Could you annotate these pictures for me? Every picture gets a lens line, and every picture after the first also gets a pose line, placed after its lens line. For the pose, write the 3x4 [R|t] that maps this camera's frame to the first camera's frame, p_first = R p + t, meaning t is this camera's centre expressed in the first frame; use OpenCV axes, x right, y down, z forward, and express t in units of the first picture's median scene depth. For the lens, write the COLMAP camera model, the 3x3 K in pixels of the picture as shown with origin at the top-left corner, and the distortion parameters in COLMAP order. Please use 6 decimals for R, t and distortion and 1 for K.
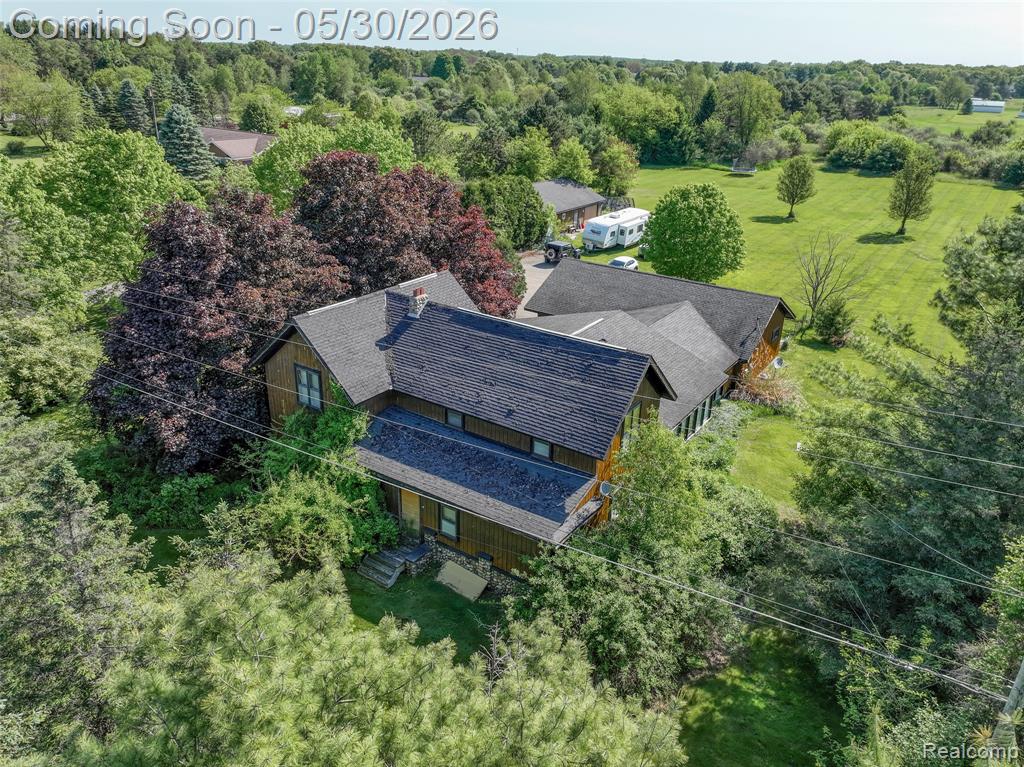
lens RADIAL K [[741.3, 0, 512.0], [0, 741.3, 383.5], [0, 0, 1]] dist [0.004192, 0.001541]
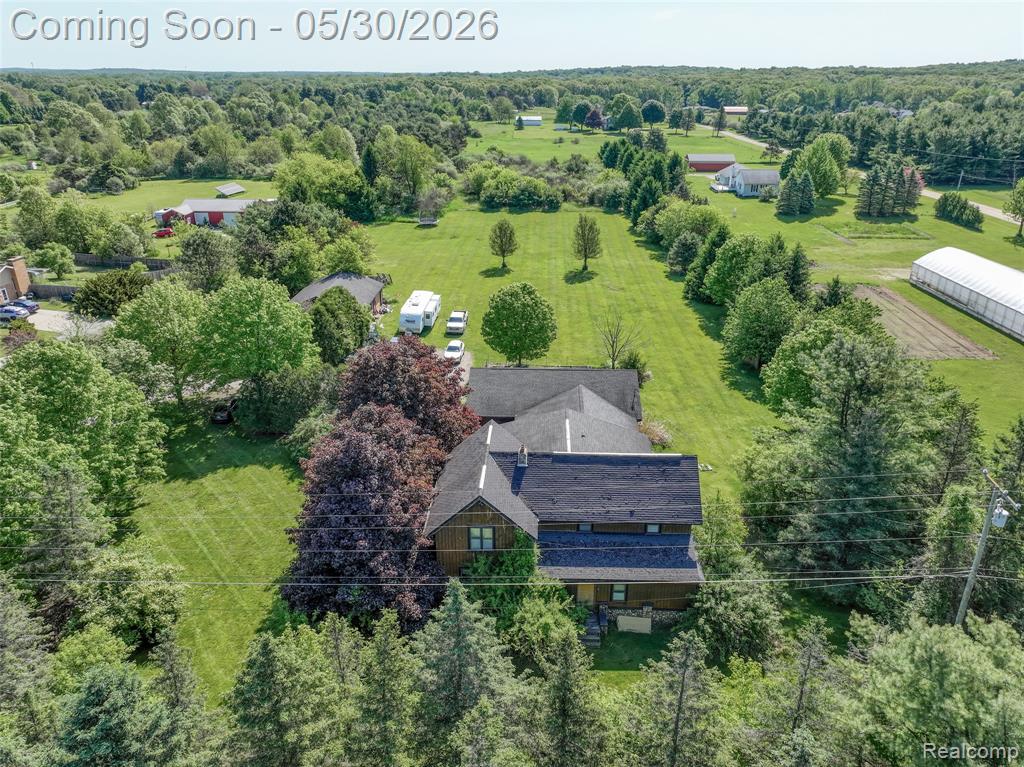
lens RADIAL K [[713.5, 0, 512.0], [0, 713.5, 383.5], [0, 0, 1]] dist [0.005461, 0.003560]
pose [[0.851680, -0.233737, 0.469049, -0.745553], [0.233847, 0.970482, 0.059002, -0.324661], [-0.468995, 0.059435, 0.881199, -0.211716]]
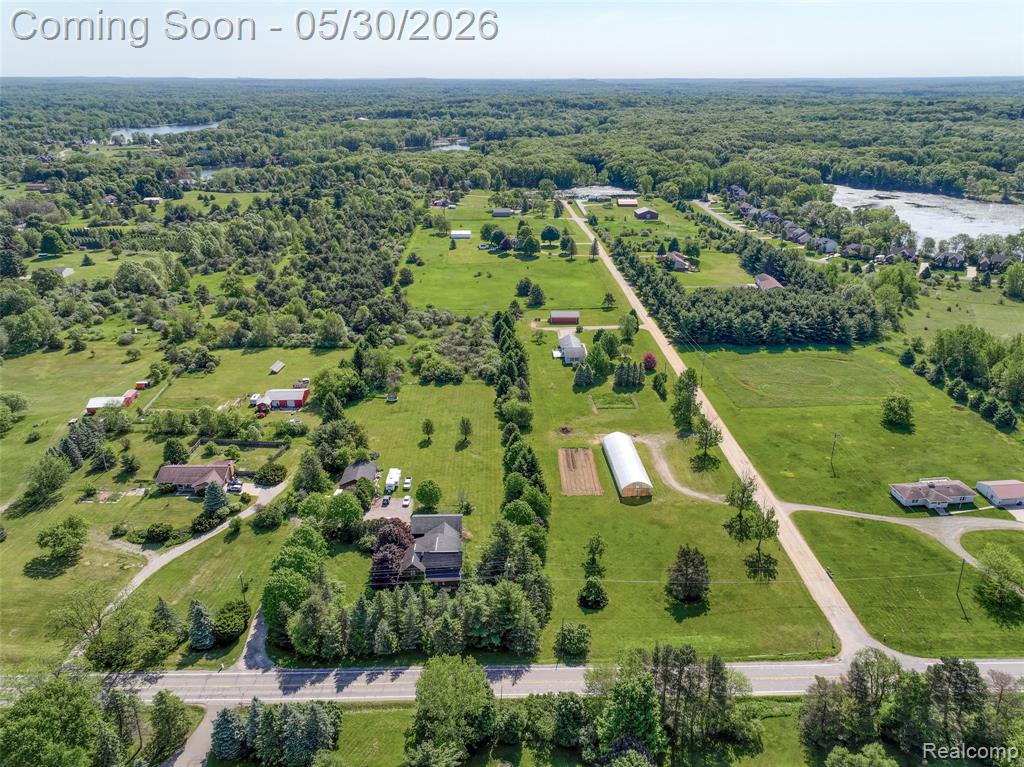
lens RADIAL K [[713.5, 0, 512.0], [0, 713.5, 383.5], [0, 0, 1]] dist [0.005461, 0.003560]
pose [[0.815662, -0.255771, 0.518919, -2.216492], [0.255169, 0.964054, 0.074089, -1.698362], [-0.519215, 0.071980, 0.851607, -4.510323]]
